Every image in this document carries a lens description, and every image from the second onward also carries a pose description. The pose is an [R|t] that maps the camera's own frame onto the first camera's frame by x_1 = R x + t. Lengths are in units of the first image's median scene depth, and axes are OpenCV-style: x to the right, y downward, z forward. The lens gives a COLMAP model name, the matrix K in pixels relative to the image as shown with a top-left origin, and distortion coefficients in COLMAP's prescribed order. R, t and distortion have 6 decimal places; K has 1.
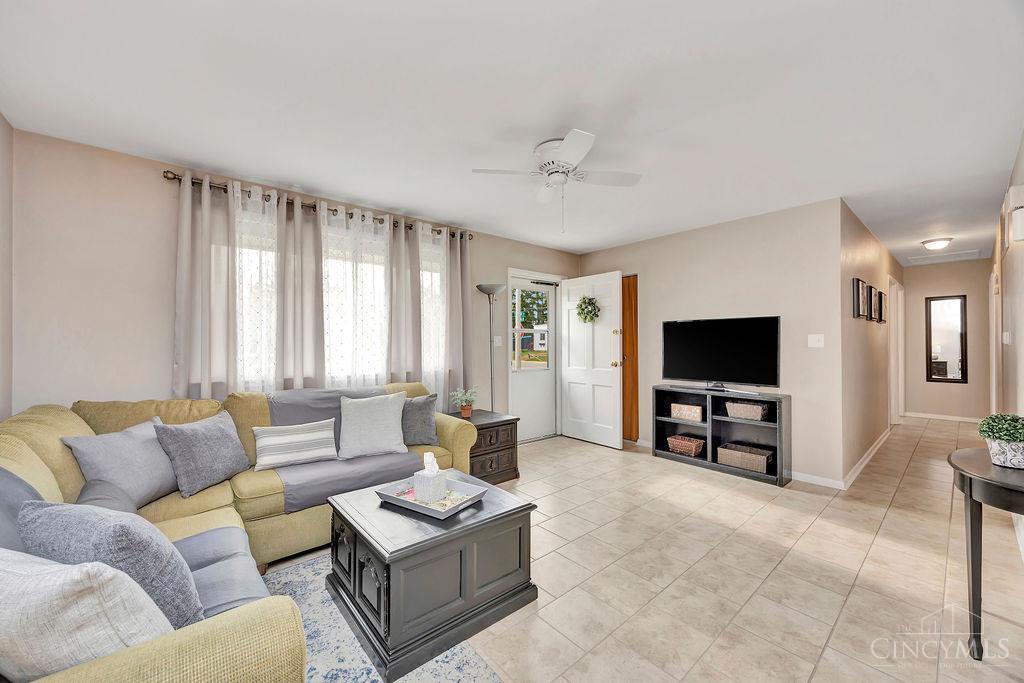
lens RADIAL K [[394.7, 0, 512.9], [0, 394.7, 345.1], [0, 0, 1]] dist [-0.000235, -0.001514]
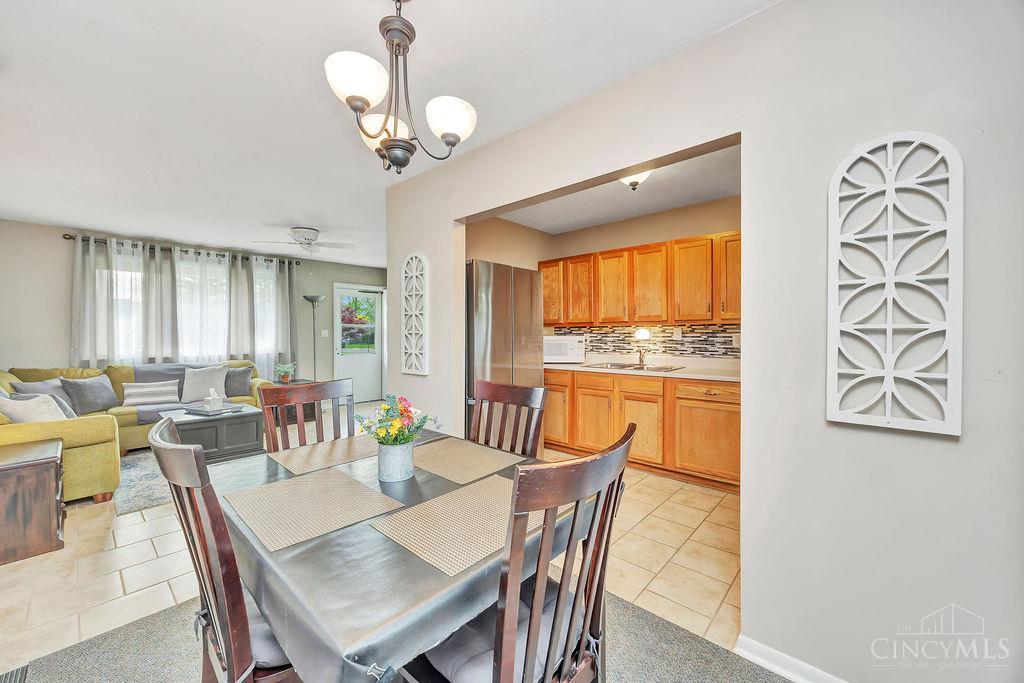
lens RADIAL K [[394.7, 0, 514.5], [0, 394.7, 340.3], [0, 0, 1]] dist [-0.000235, -0.001514]
pose [[0.991922, -0.001208, 0.126844, 0.757325], [-0.000560, 0.999903, 0.013898, -0.008564], [-0.126848, -0.013856, 0.991825, -0.855357]]
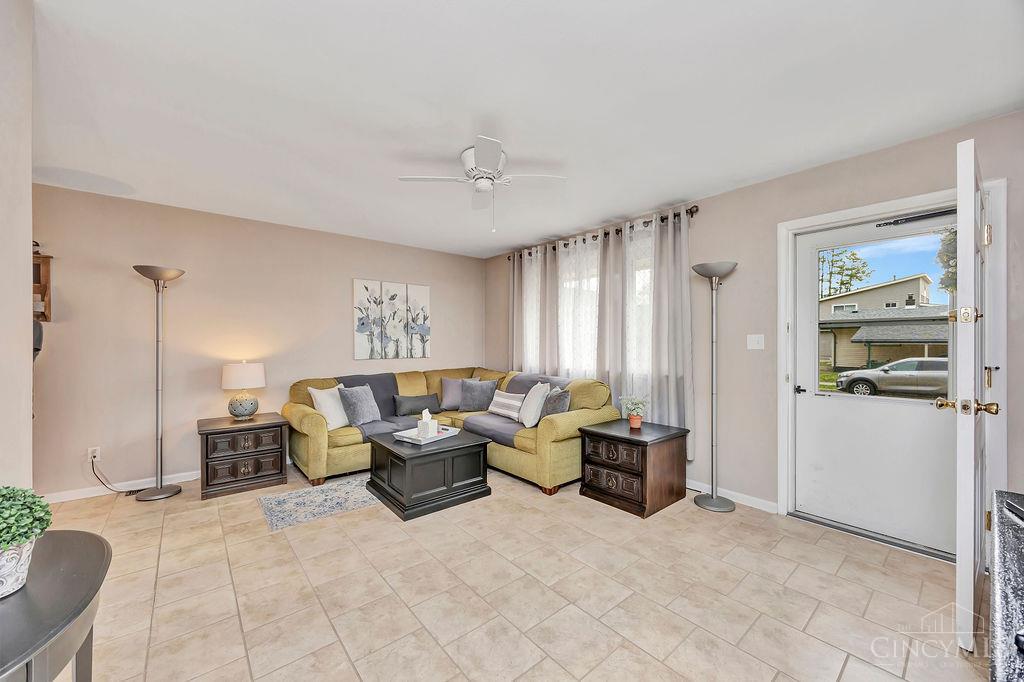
lens RADIAL K [[394.7, 0, 507.6], [0, 394.7, 347.1], [0, 0, 1]] dist [-0.000235, -0.001514]
pose [[-0.020111, 0.010416, -0.999743, 1.014775], [-0.008899, 0.999904, 0.010596, -0.008745], [0.999758, 0.009110, -0.020017, 0.961644]]
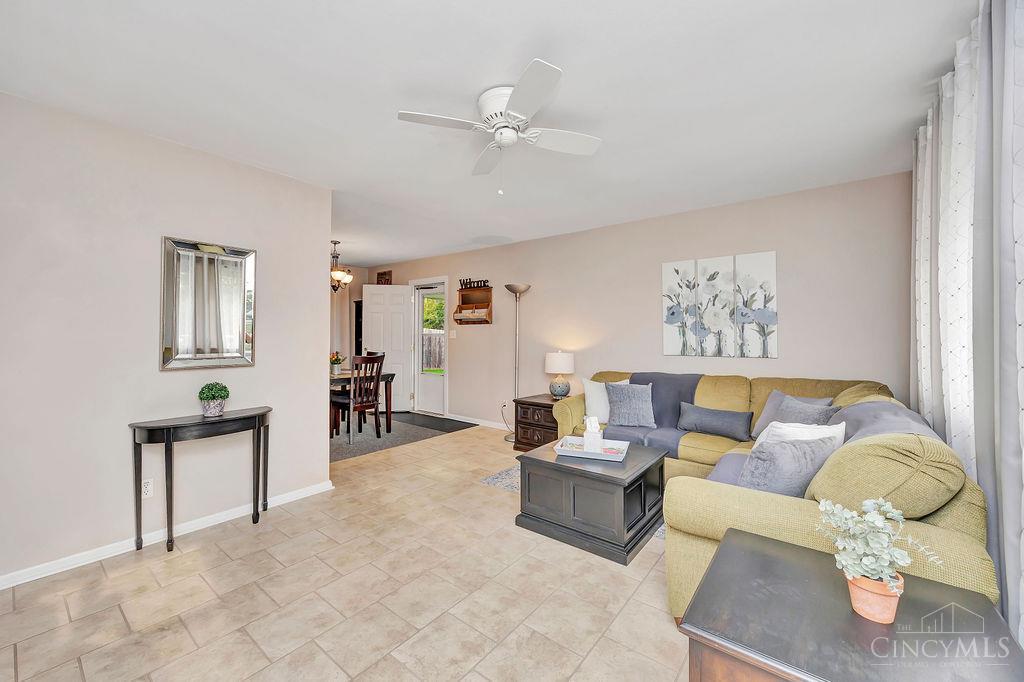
lens RADIAL K [[394.7, 0, 504.7], [0, 394.7, 339.4], [0, 0, 1]] dist [-0.000235, -0.001514]
pose [[-0.983904, 0.004841, -0.178632, 0.231988], [0.002128, 0.999880, 0.015372, -0.014763], [0.178685, 0.014745, -0.983796, 1.596581]]
